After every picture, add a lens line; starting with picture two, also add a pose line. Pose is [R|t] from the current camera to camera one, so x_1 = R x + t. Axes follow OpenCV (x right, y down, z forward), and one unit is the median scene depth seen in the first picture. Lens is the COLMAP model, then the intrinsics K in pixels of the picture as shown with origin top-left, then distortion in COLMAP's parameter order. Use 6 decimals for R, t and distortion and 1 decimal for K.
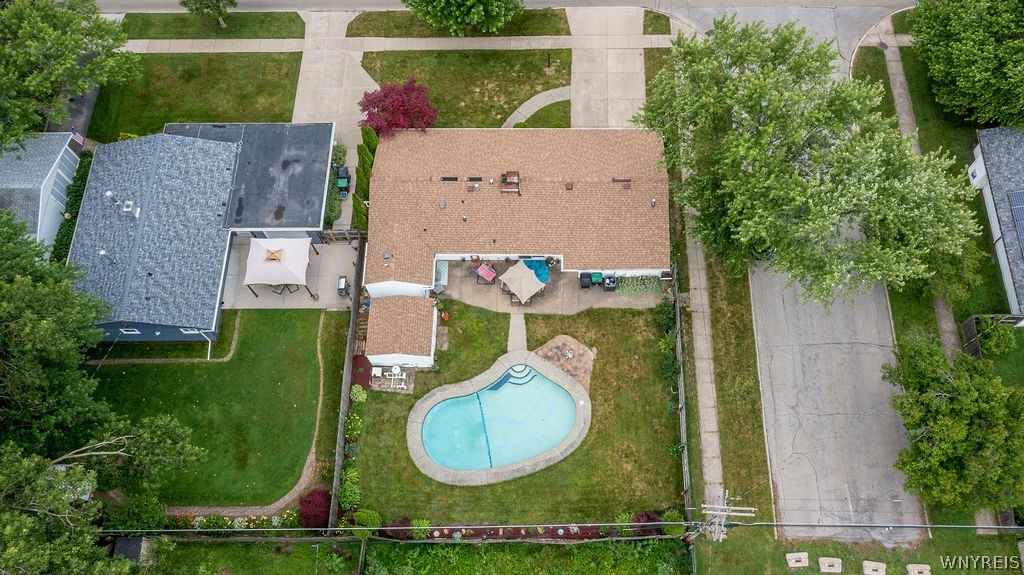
lens RADIAL K [[831.9, 0, 514.4], [0, 831.9, 287.2], [0, 0, 1]] dist [-0.003372, -0.013324]
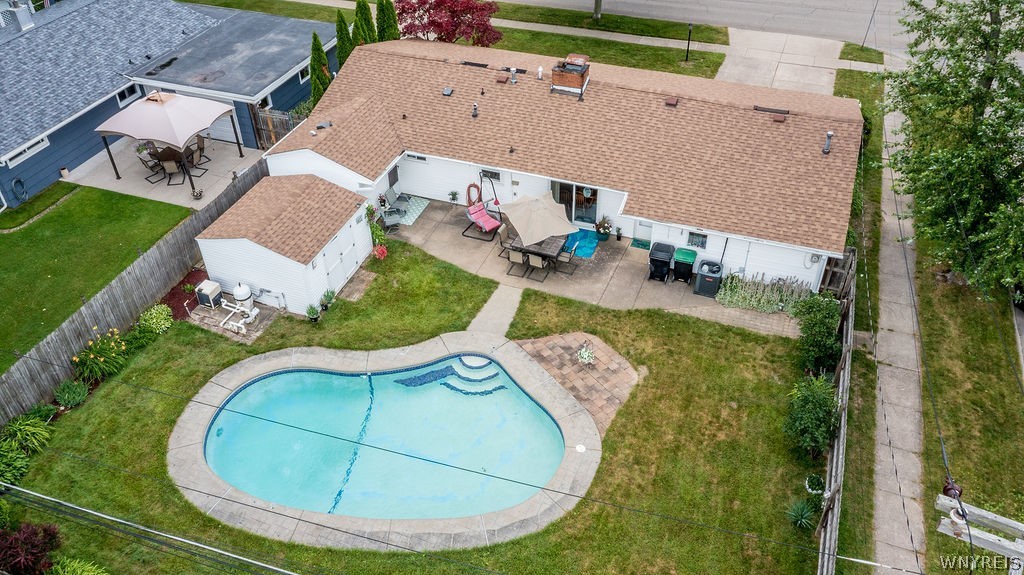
lens RADIAL K [[831.9, 0, 487.5], [0, 831.9, 251.4], [0, 0, 1]] dist [-0.003372, -0.013324]
pose [[0.939990, 0.236209, -0.246220, 0.110799], [-0.320522, 0.858708, -0.399858, 0.224578], [0.116981, 0.454781, 0.882887, 0.549643]]
